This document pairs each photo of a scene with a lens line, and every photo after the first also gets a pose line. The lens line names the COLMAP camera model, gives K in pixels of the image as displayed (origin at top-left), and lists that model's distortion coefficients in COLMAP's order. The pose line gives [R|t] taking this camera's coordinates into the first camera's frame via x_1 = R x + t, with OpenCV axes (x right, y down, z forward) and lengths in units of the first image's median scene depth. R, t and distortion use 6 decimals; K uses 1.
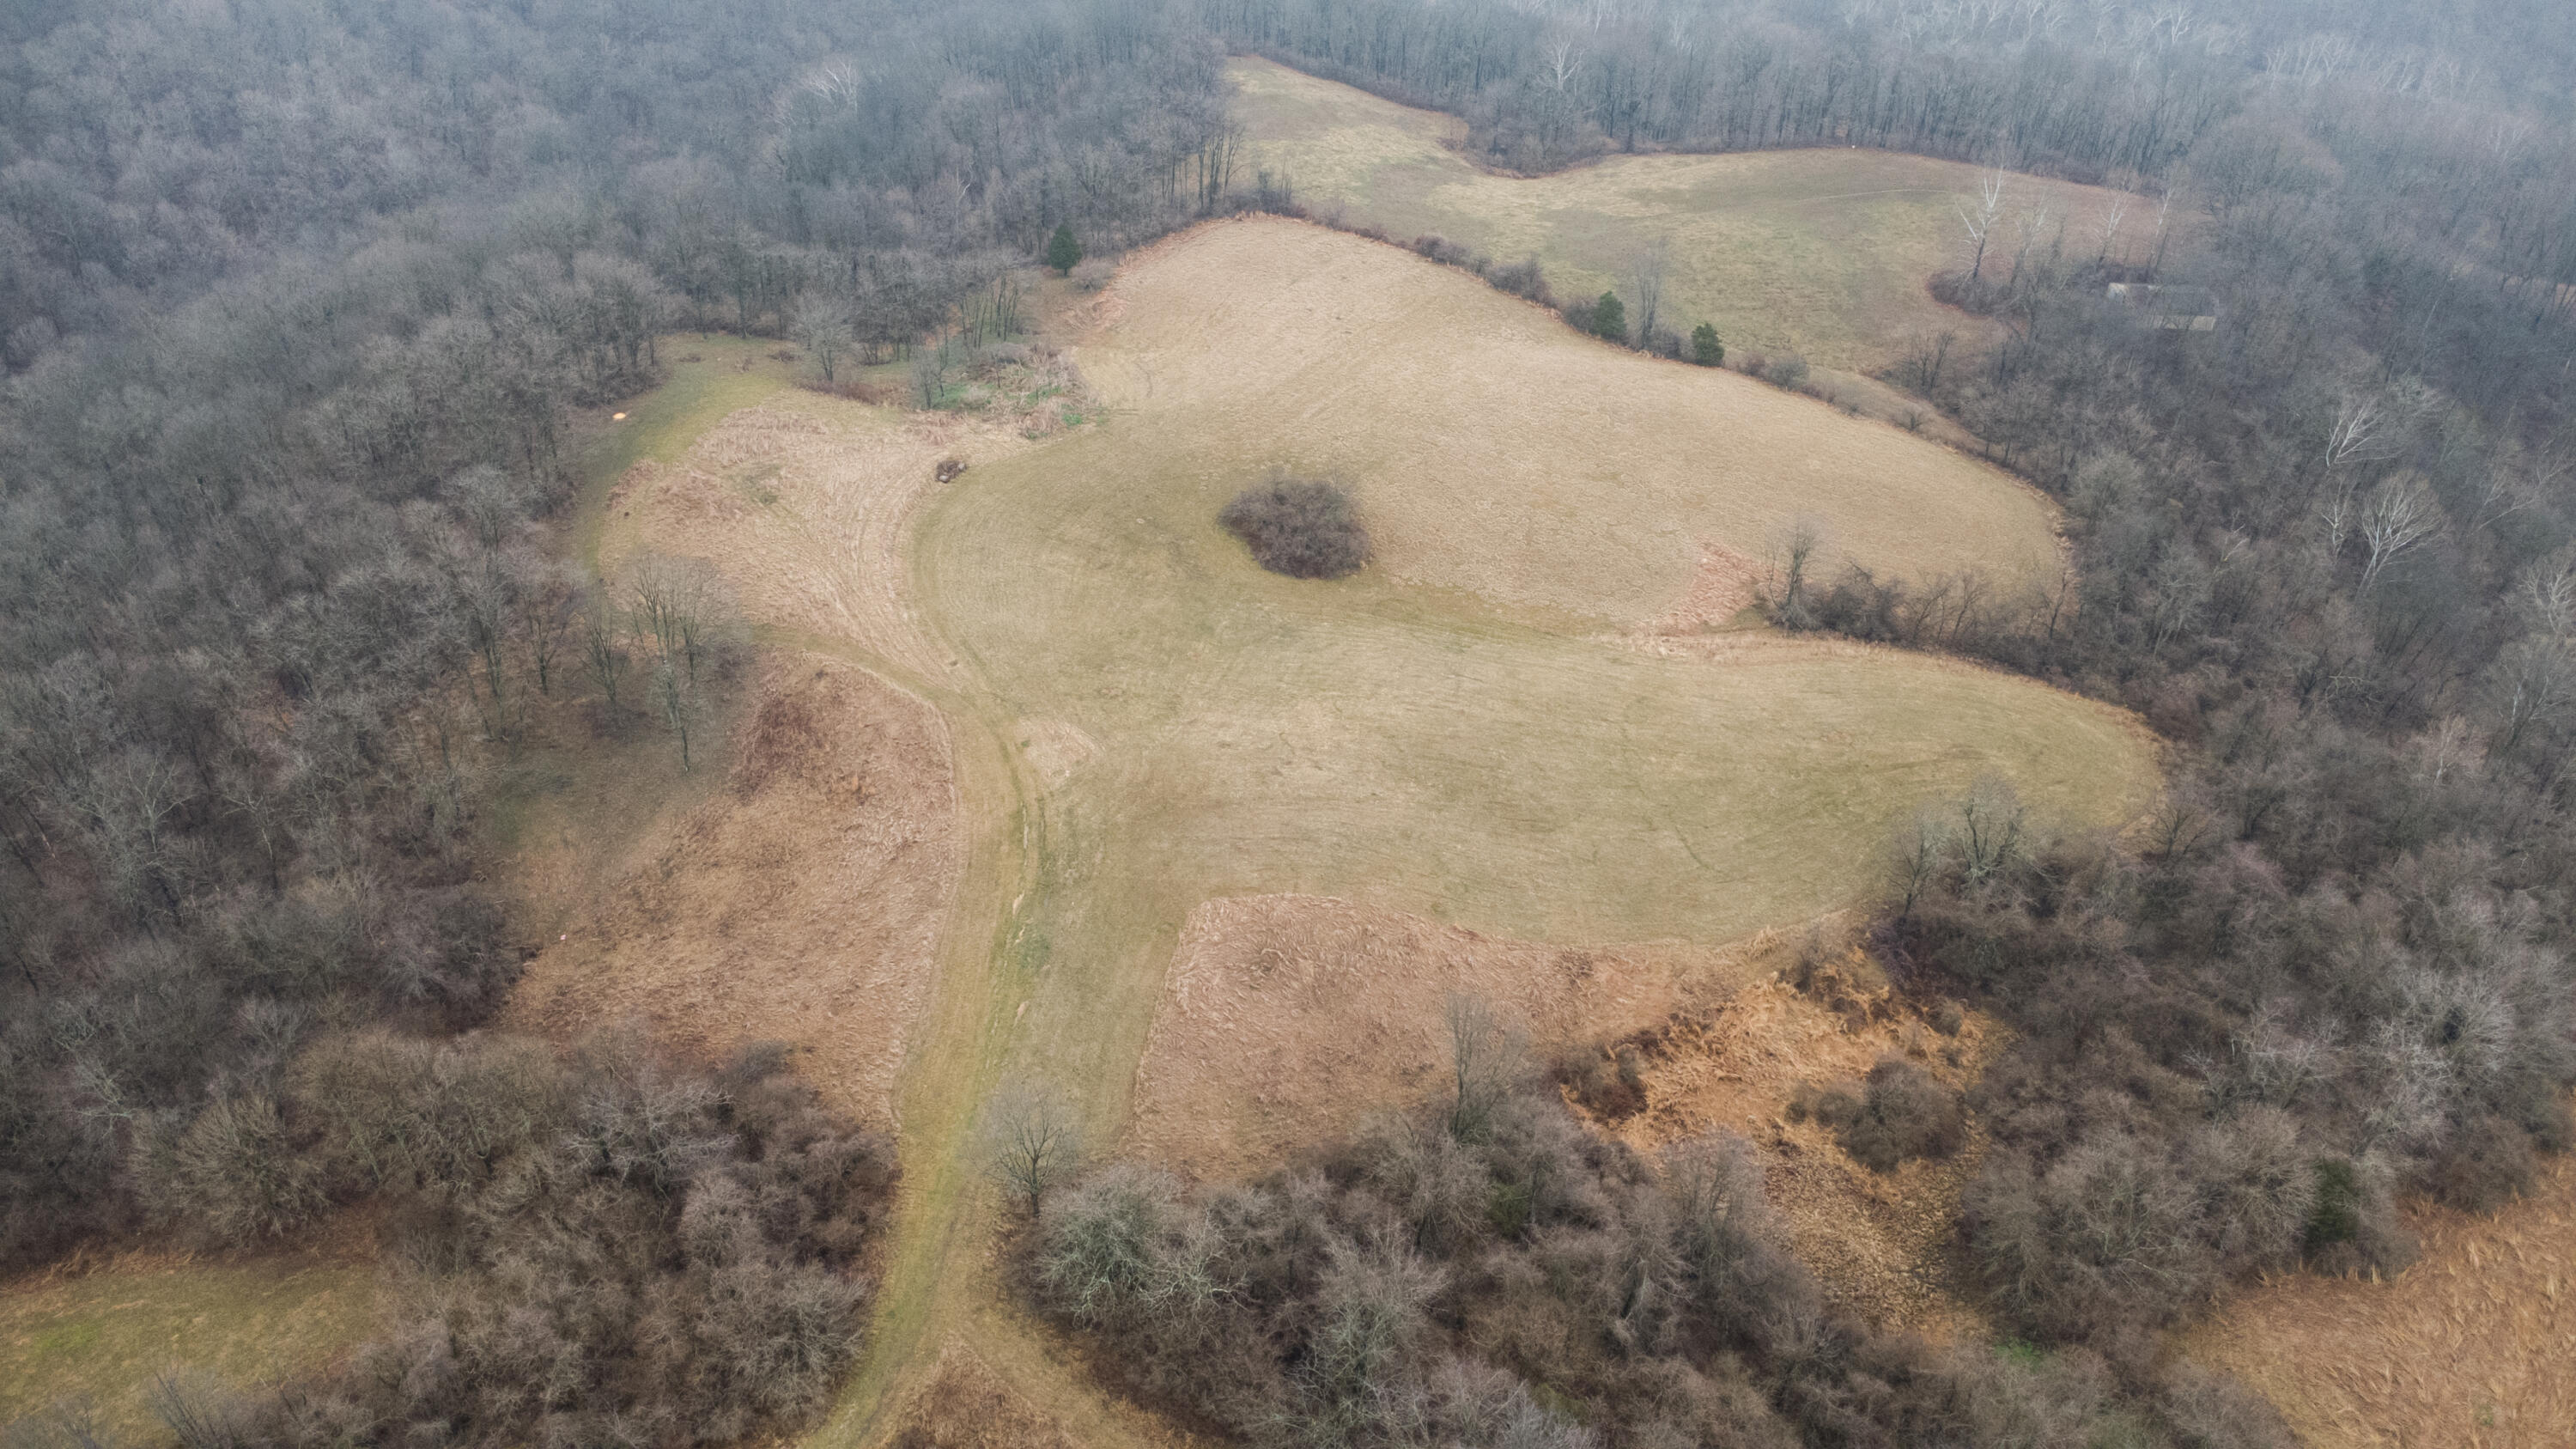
lens RADIAL K [[1812.4, 0, 1293.1], [0, 1812.4, 722.6], [0, 0, 1]] dist [0.004833, -0.002299]
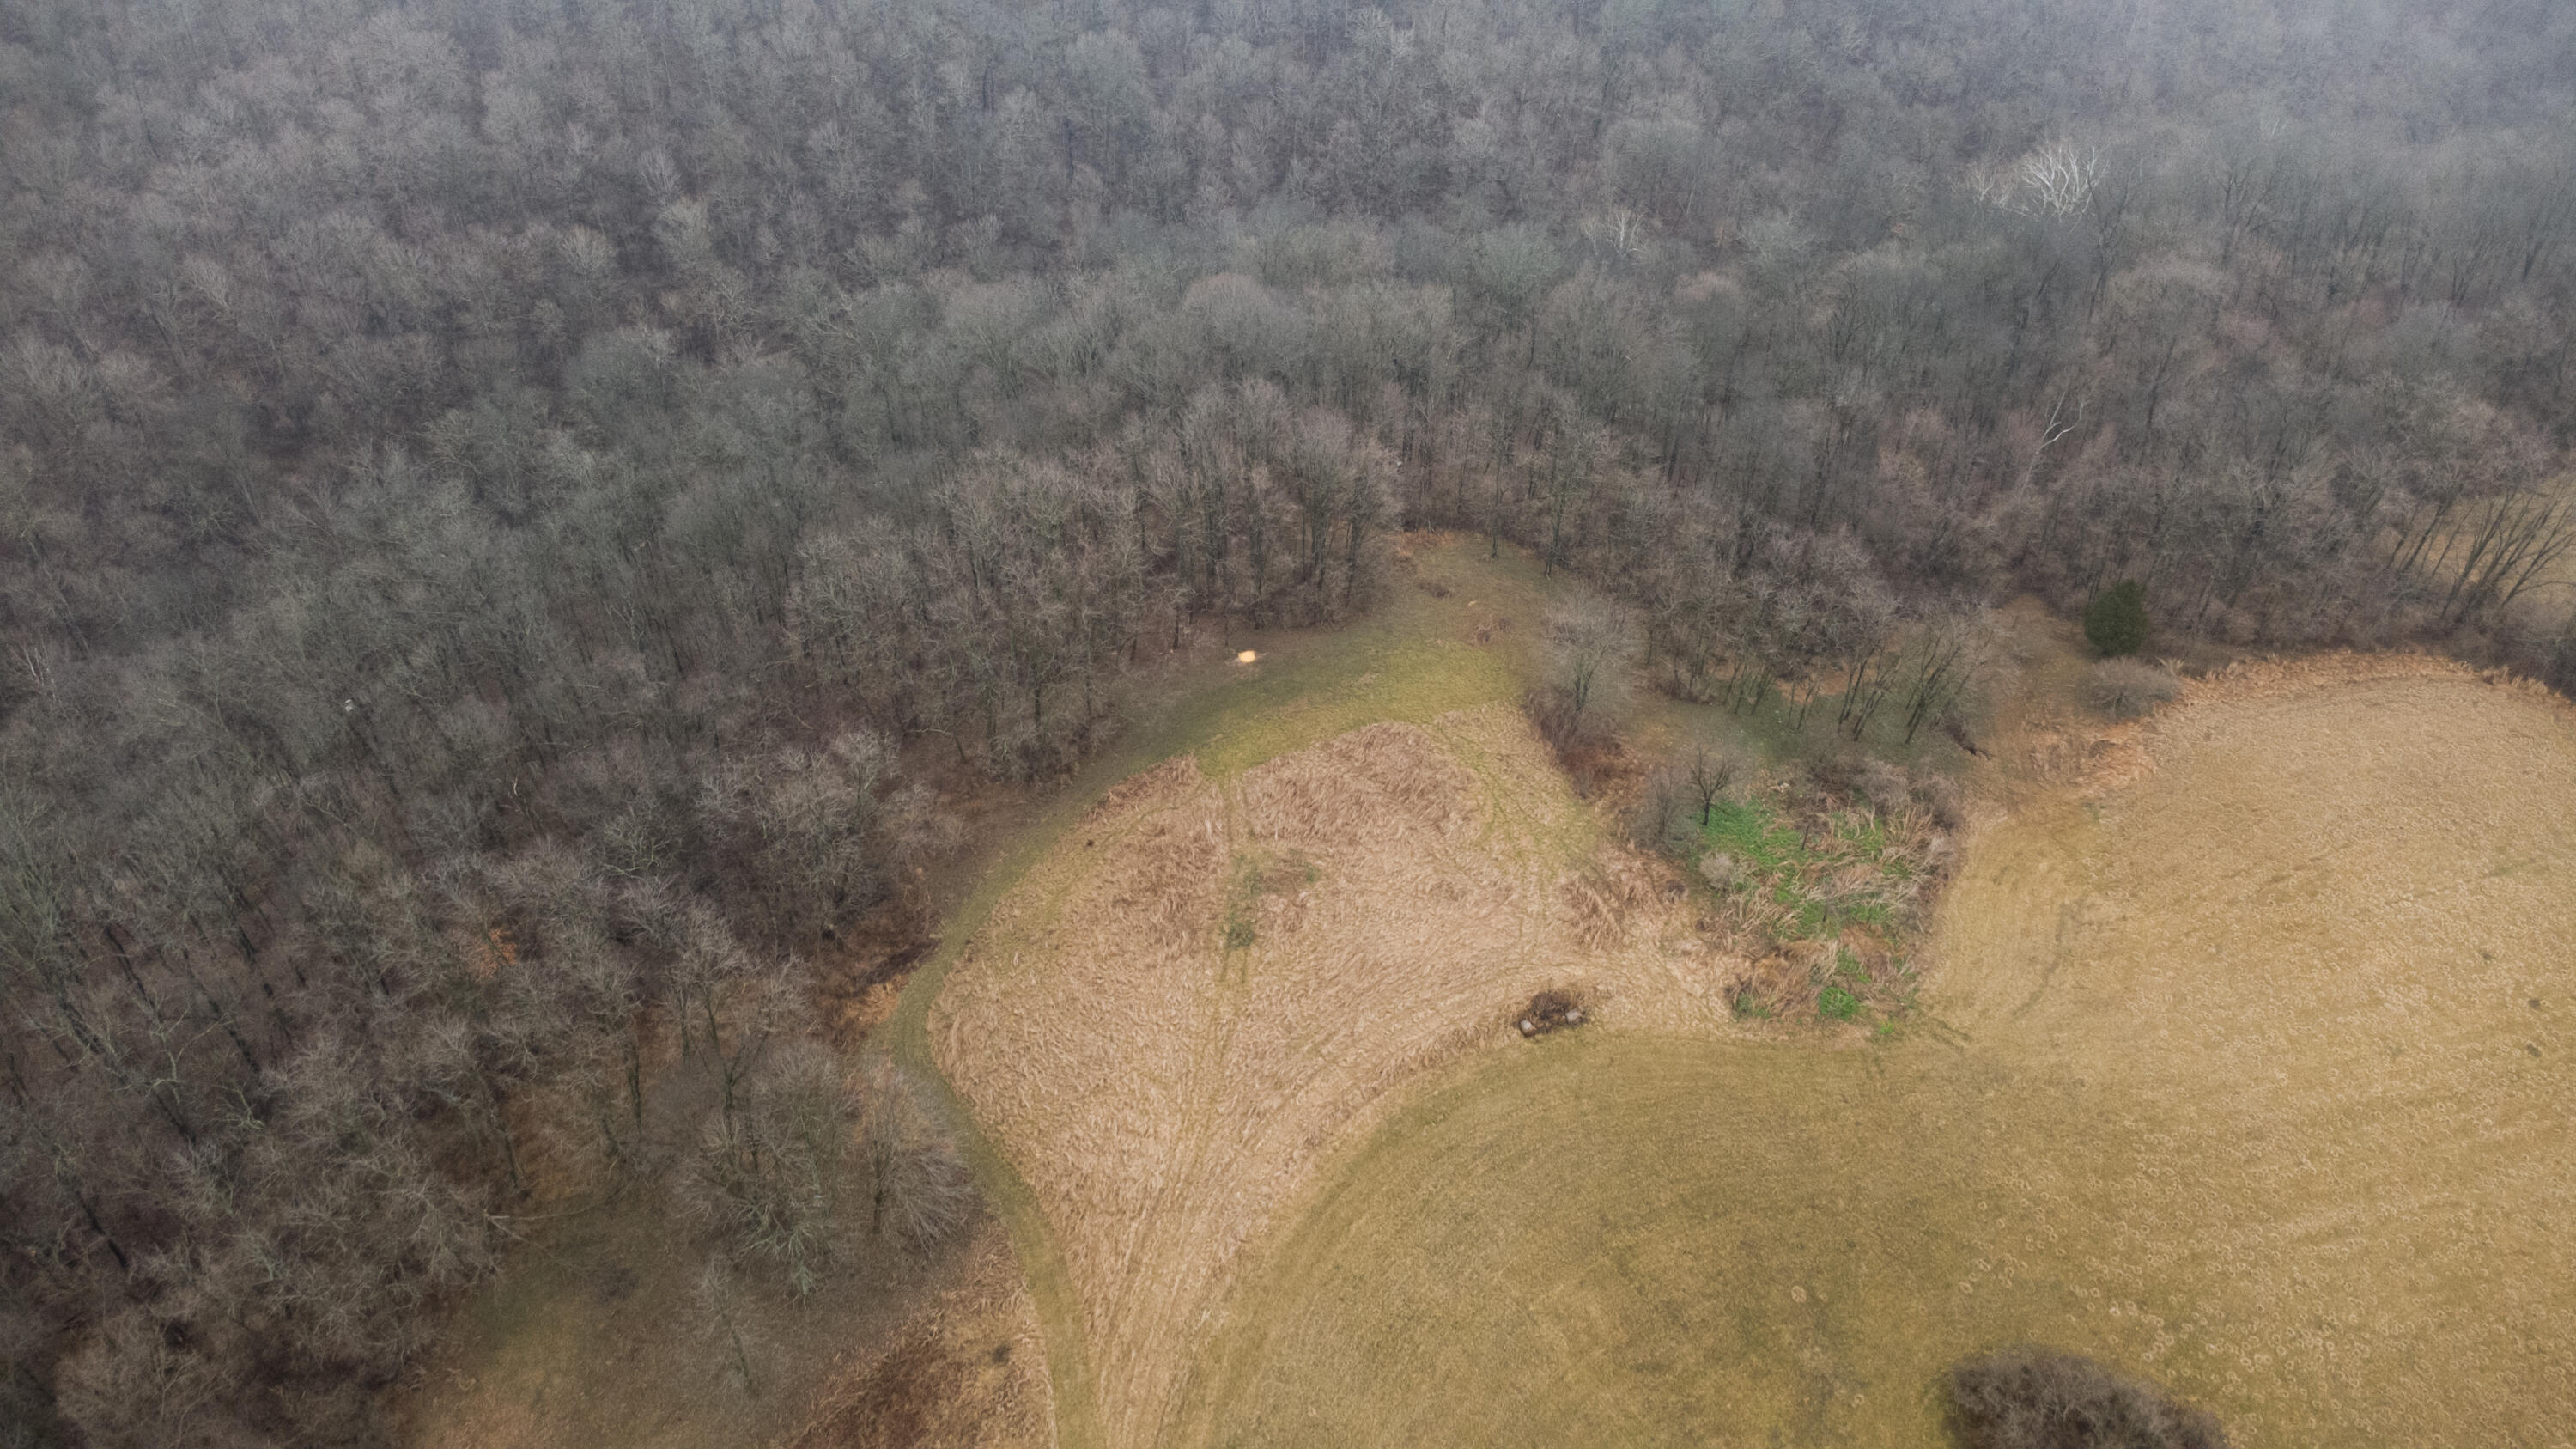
lens RADIAL K [[1812.7, 0, 1291.9], [0, 1812.7, 720.1], [0, 0, 1]] dist [0.028069, -0.041875]
pose [[0.710933, 0.443212, -0.546020, 0.025240], [-0.413685, 0.891434, 0.184959, -0.299538], [0.568717, 0.094387, 0.817100, 0.484075]]
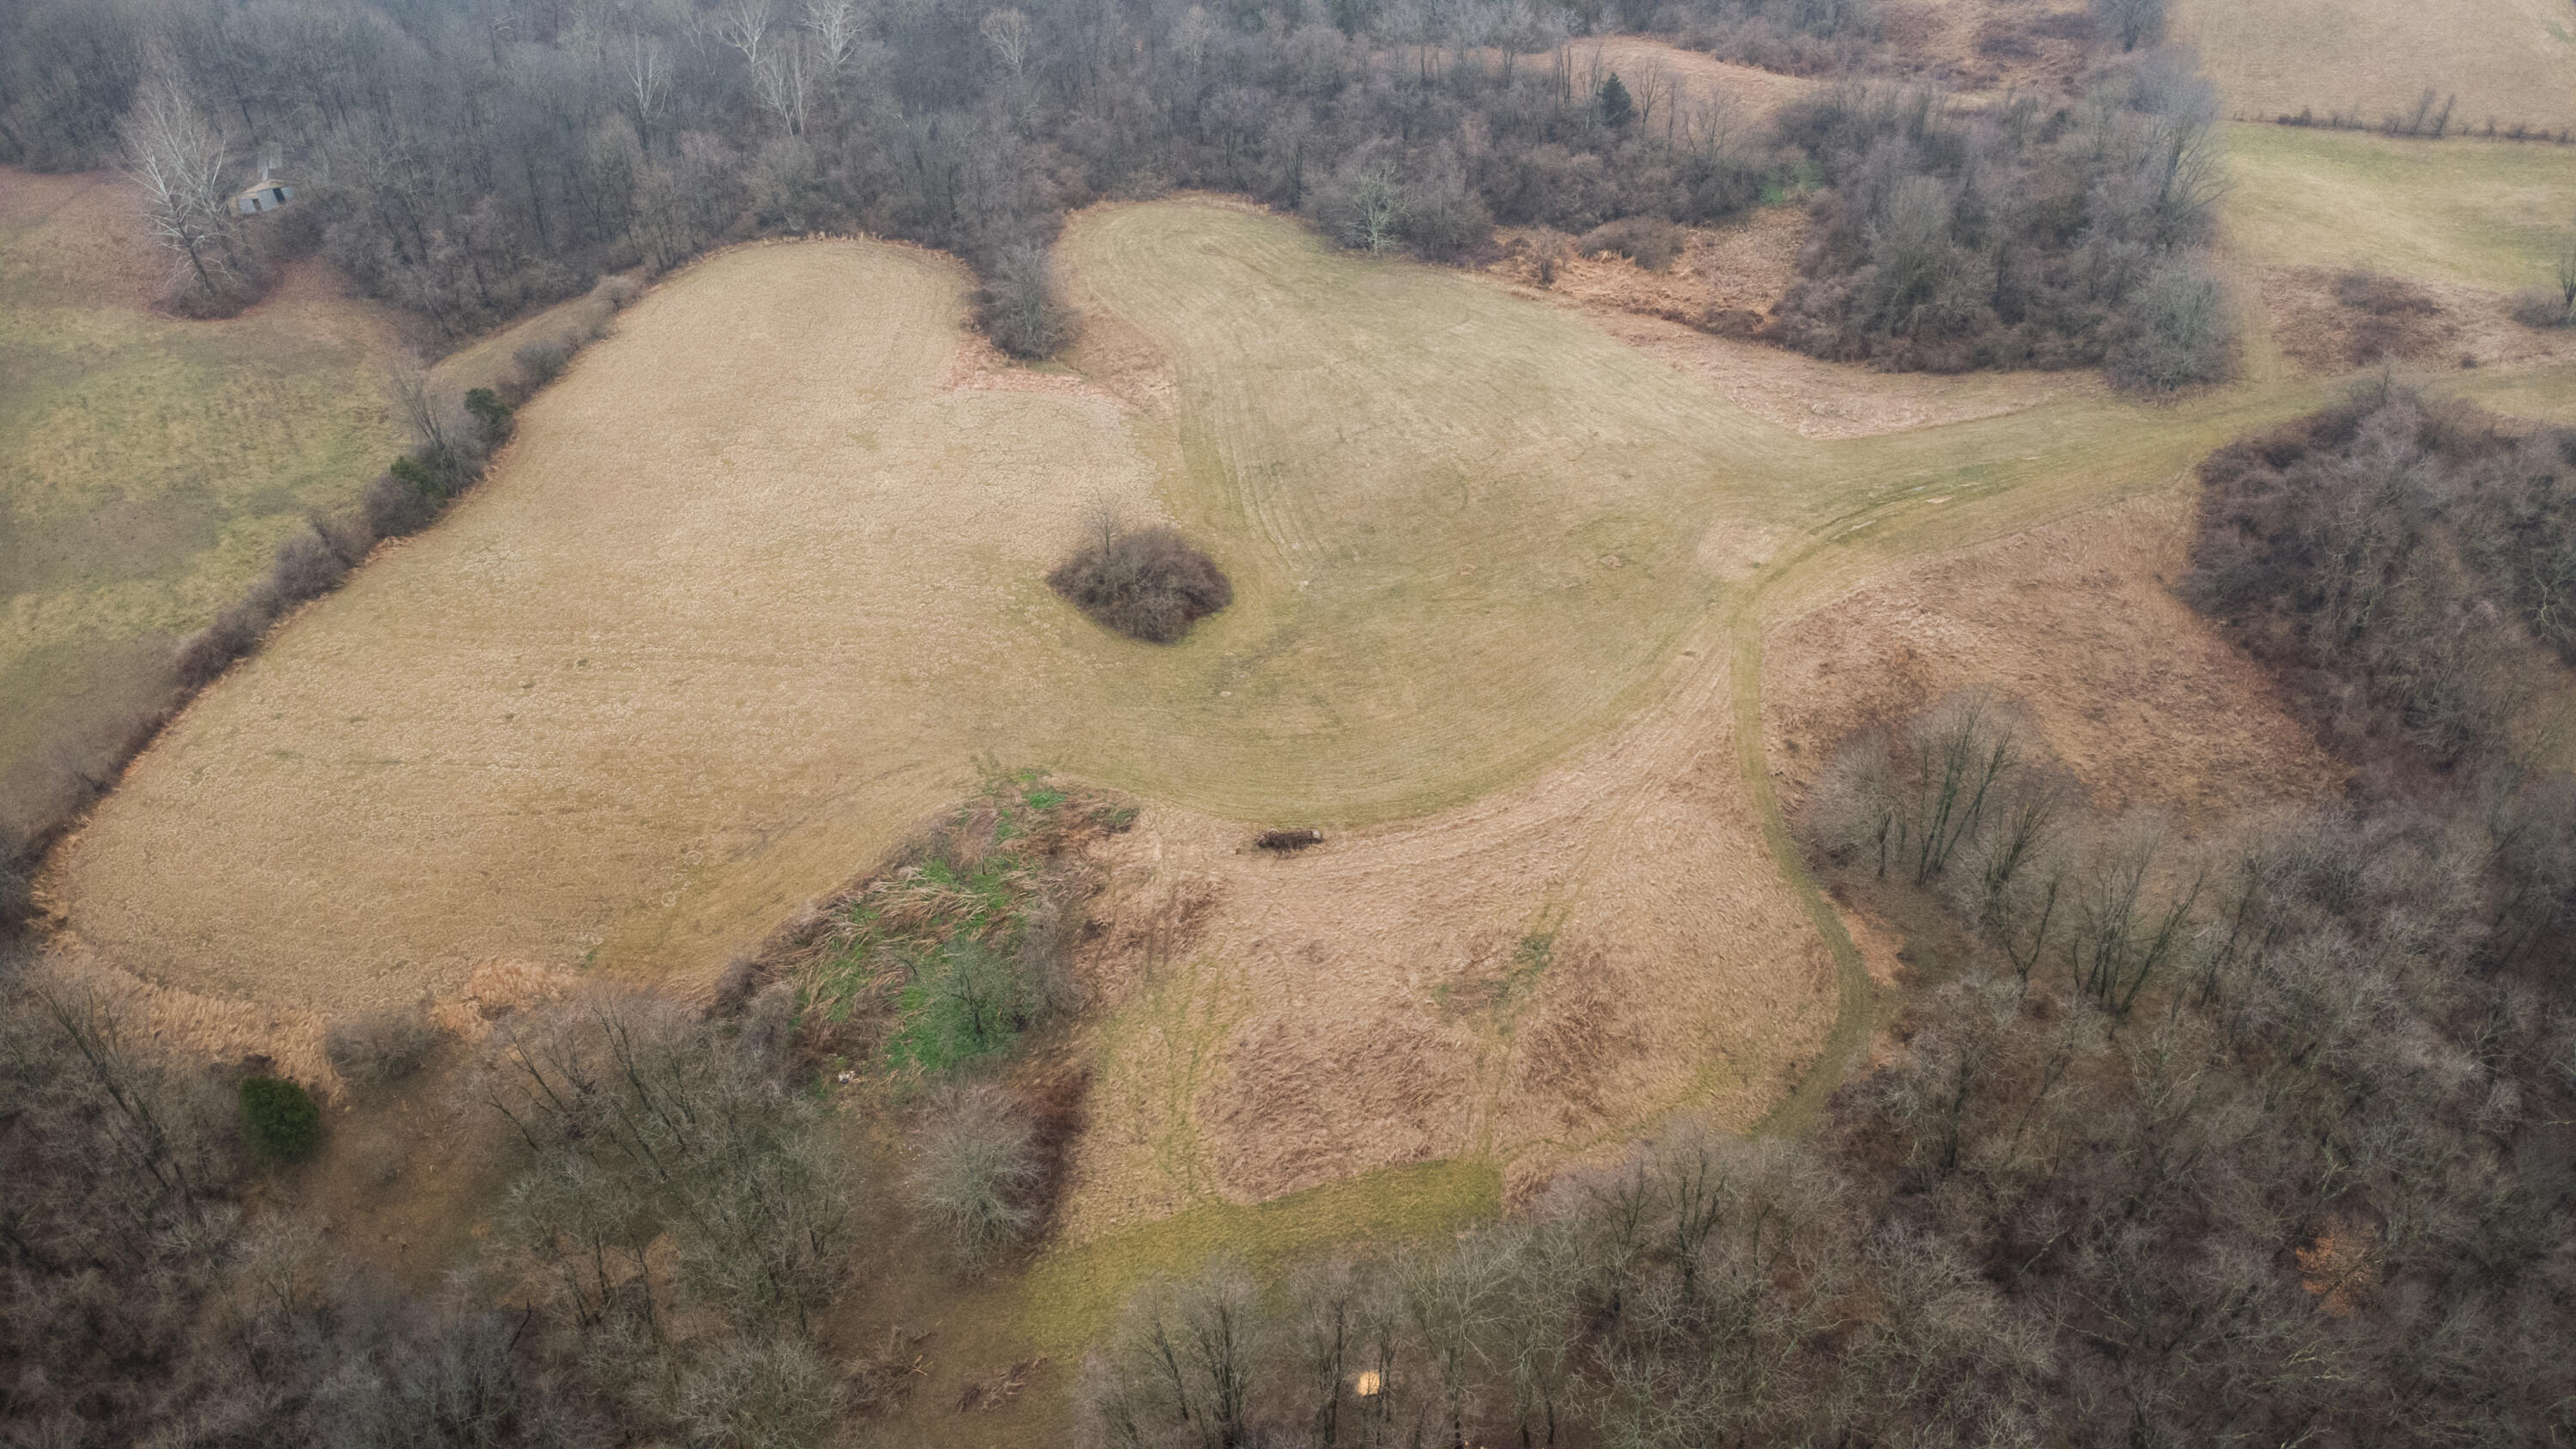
lens RADIAL K [[1812.7, 0, 1291.9], [0, 1812.7, 720.1], [0, 0, 1]] dist [0.028069, -0.041875]
pose [[-0.393746, -0.628439, 0.670842, -0.613330], [0.547787, 0.425637, 0.720252, -0.640790], [-0.738169, 0.651074, 0.176658, 0.870329]]
